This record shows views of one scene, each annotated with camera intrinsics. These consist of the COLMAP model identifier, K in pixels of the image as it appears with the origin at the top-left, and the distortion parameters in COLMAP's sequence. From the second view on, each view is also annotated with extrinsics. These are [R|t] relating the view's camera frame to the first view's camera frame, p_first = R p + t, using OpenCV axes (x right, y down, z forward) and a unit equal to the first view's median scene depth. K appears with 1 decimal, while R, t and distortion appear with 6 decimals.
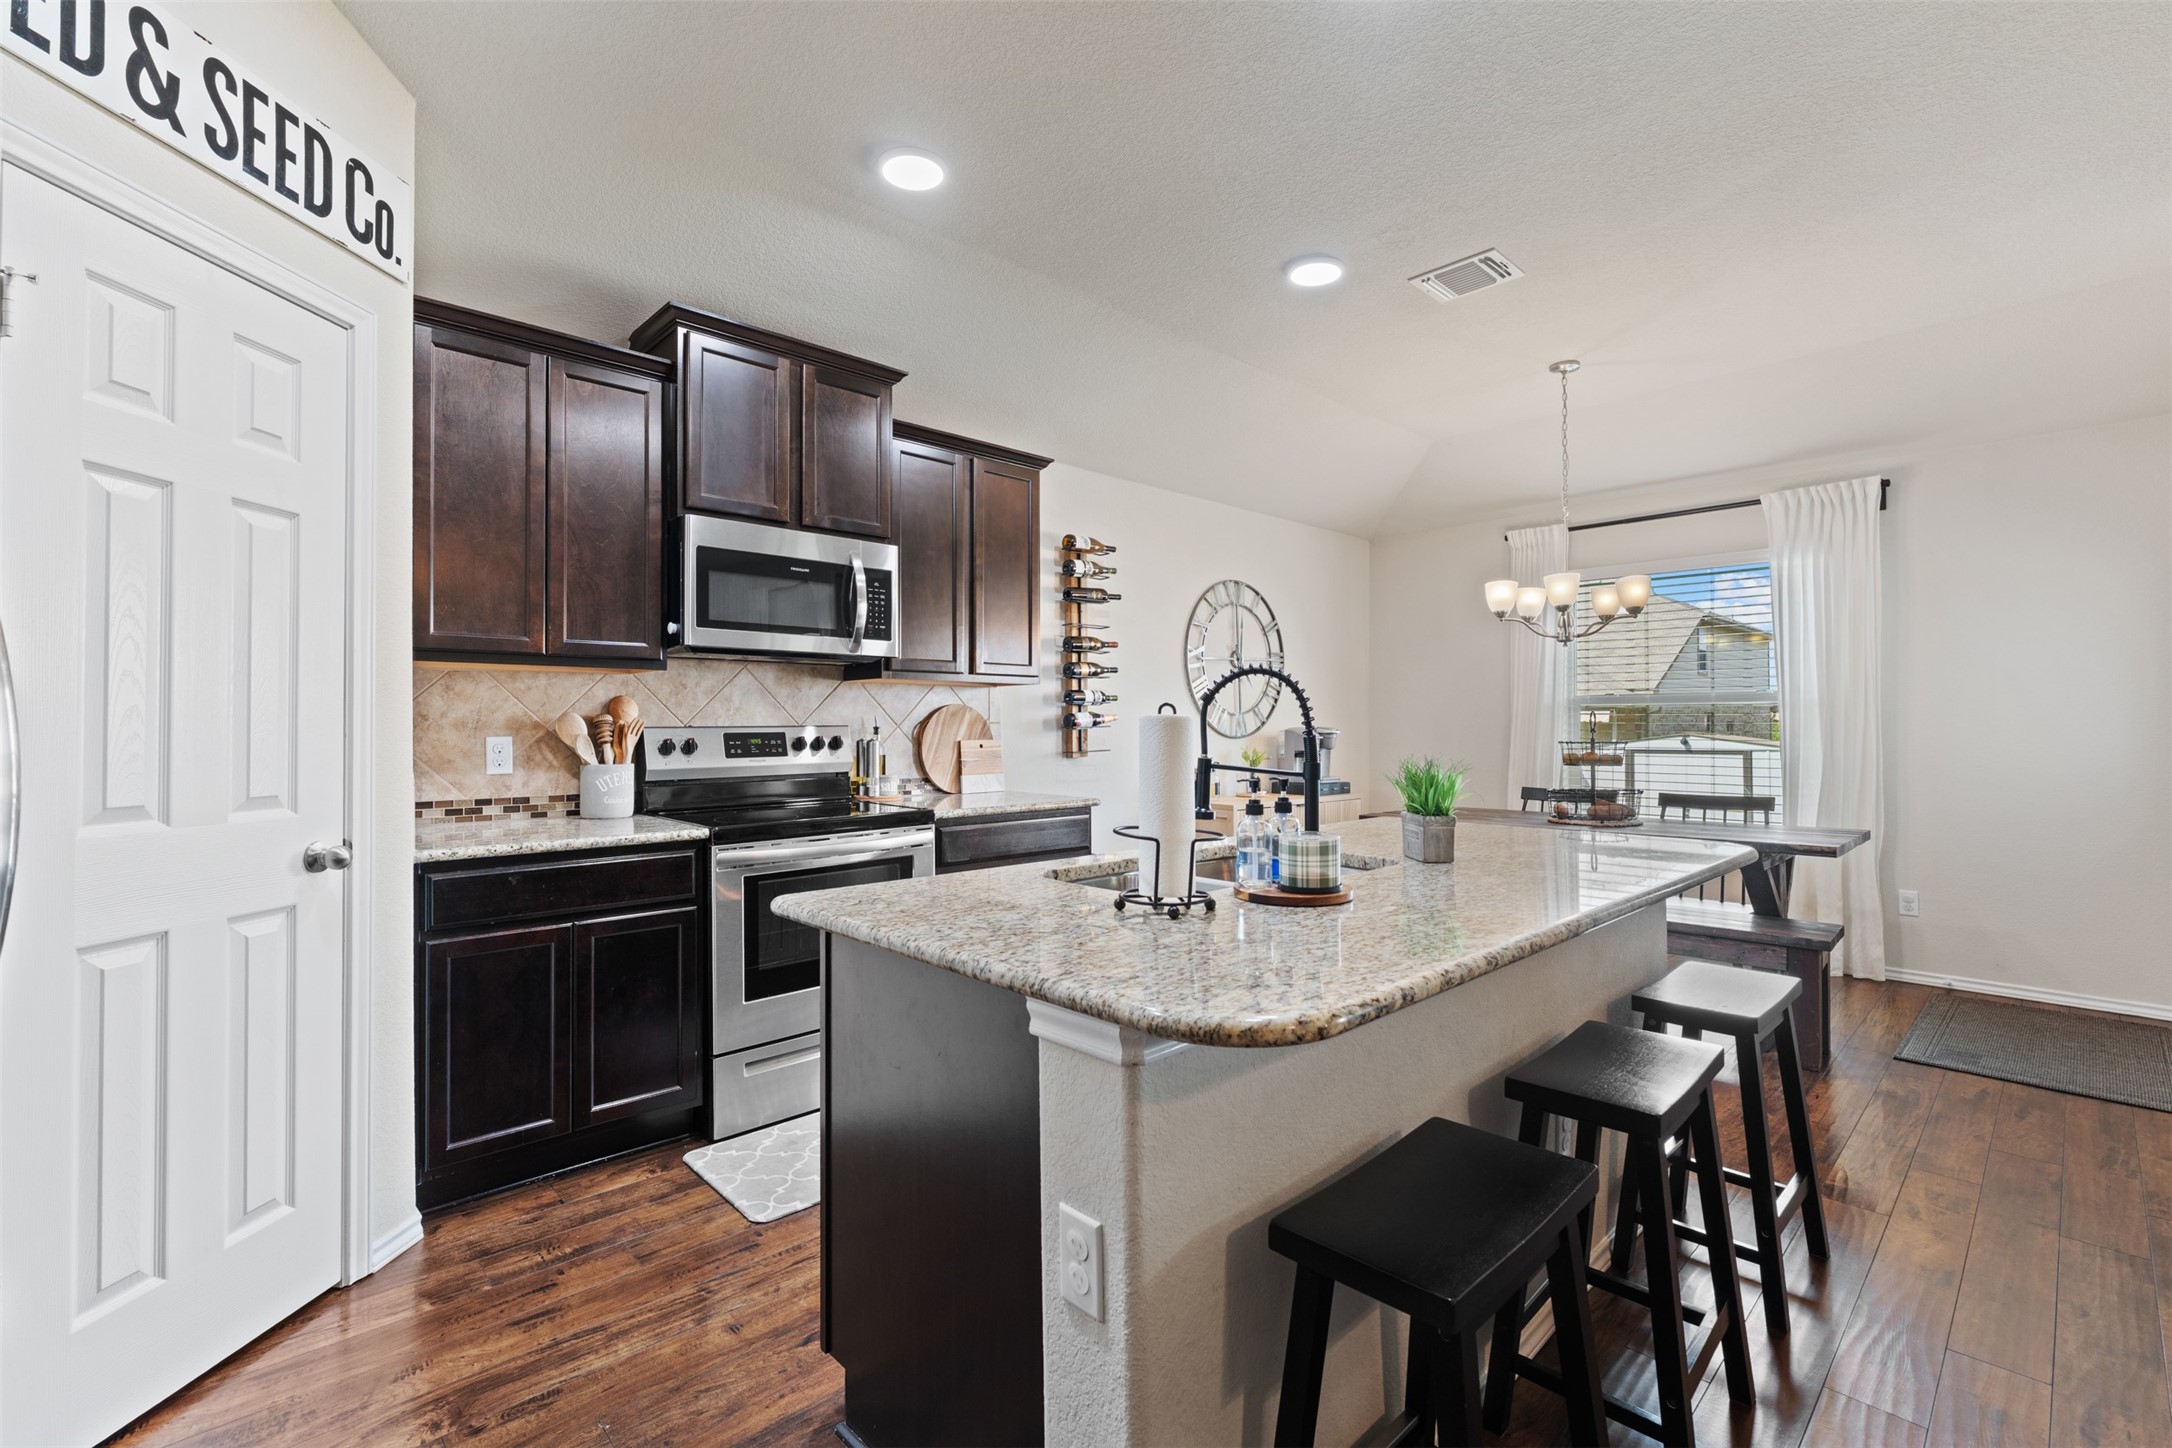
lens RADIAL K [[937.8, 0, 1087.8], [0, 937.8, 718.3], [0, 0, 1]] dist [-0.007106, -0.000118]
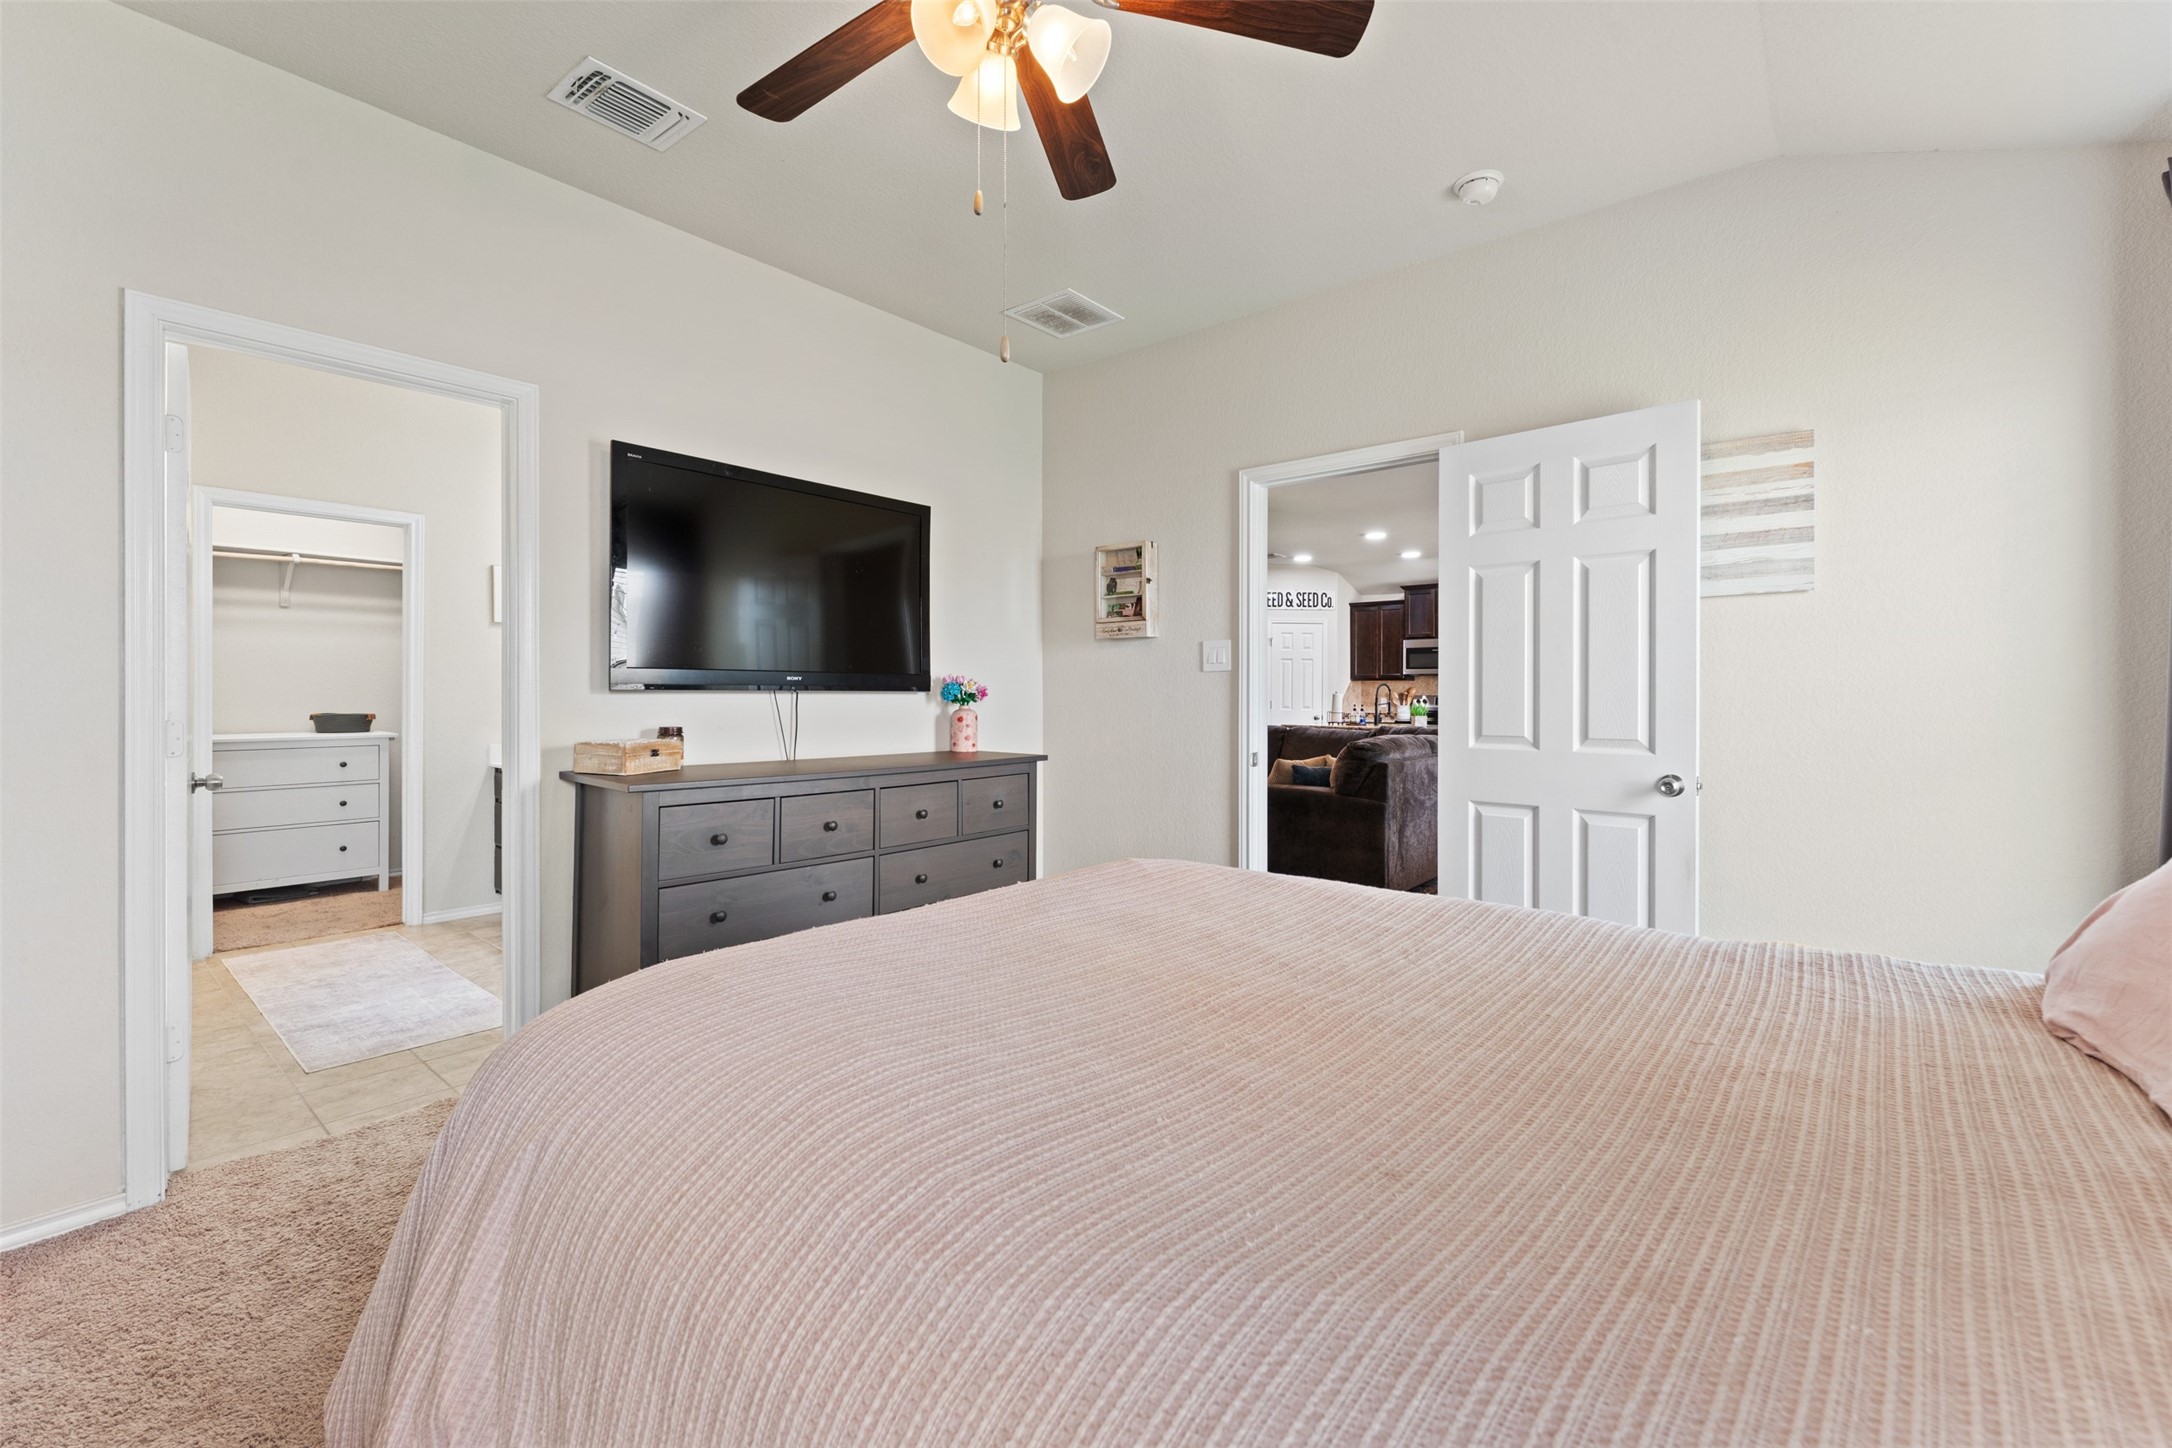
lens RADIAL K [[929.1, 0, 1093.1], [0, 929.1, 702.7], [0, 0, 1]] dist [-0.000305, -0.000031]
pose [[0.125173, 0.004970, -0.992122, 2.715662], [0.004860, 0.999972, 0.005623, 0.010137], [0.992123, -0.005526, 0.125145, -0.632199]]
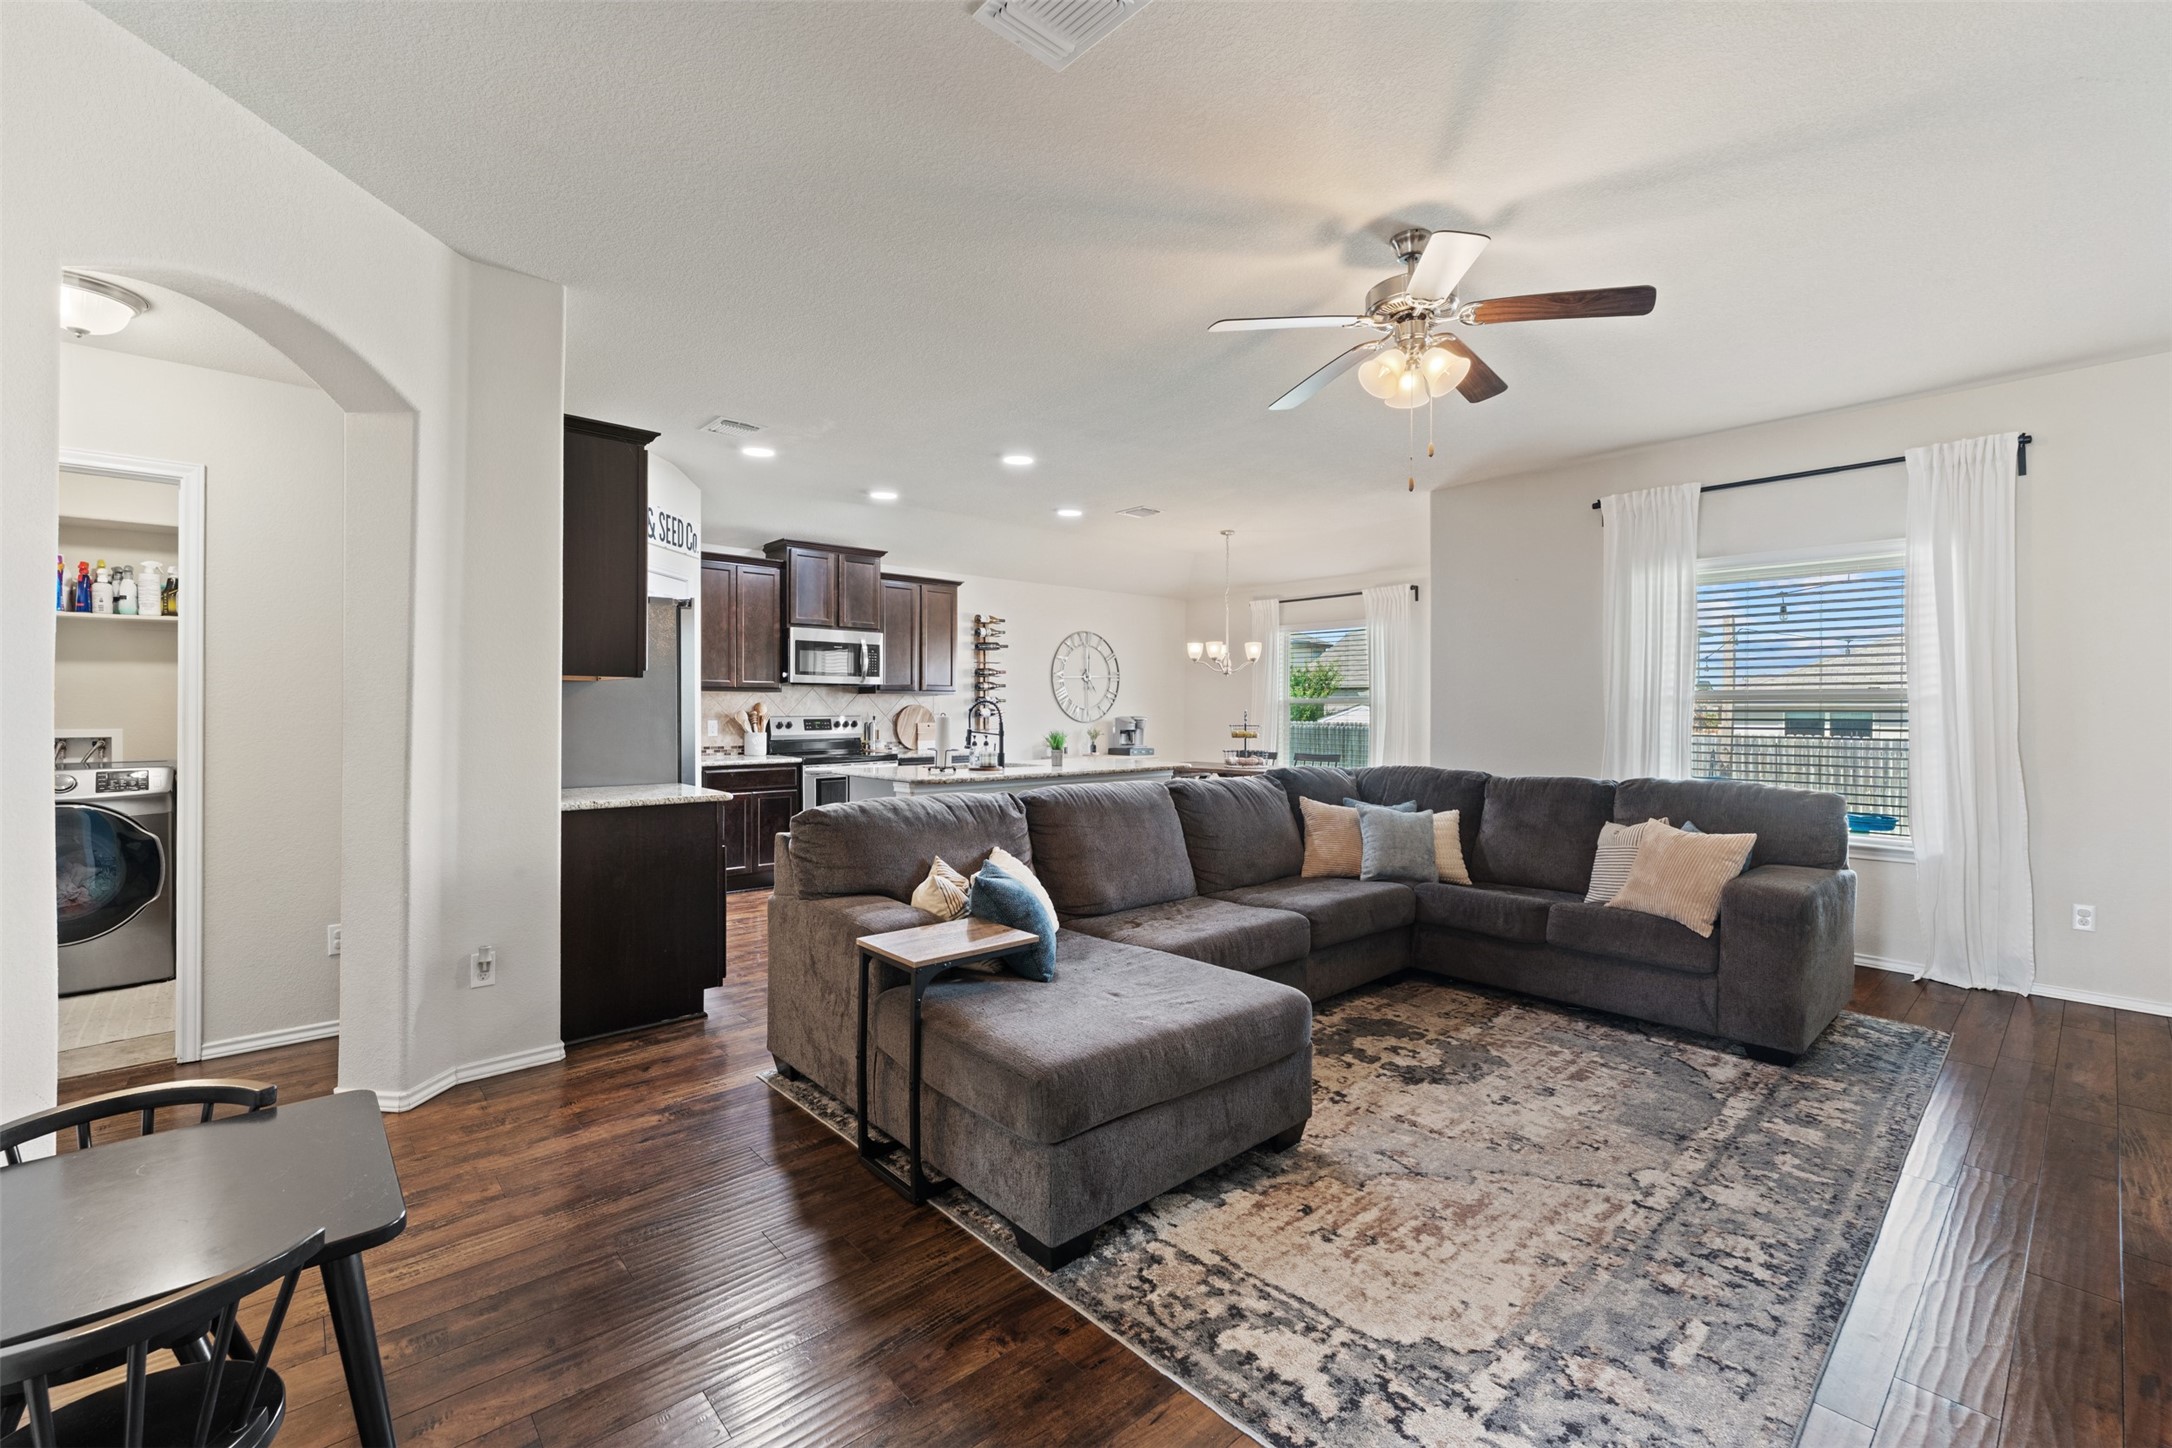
lens RADIAL K [[910.9, 0, 1086.0], [0, 910.9, 724.0], [0, 0, 1]] dist [-0.001086, -0.000114]
pose [[0.999741, 0.004962, -0.022196, 0.314472], [-0.004442, 0.999716, 0.023428, -0.025305], [0.022306, -0.023324, 0.999479, -1.096874]]
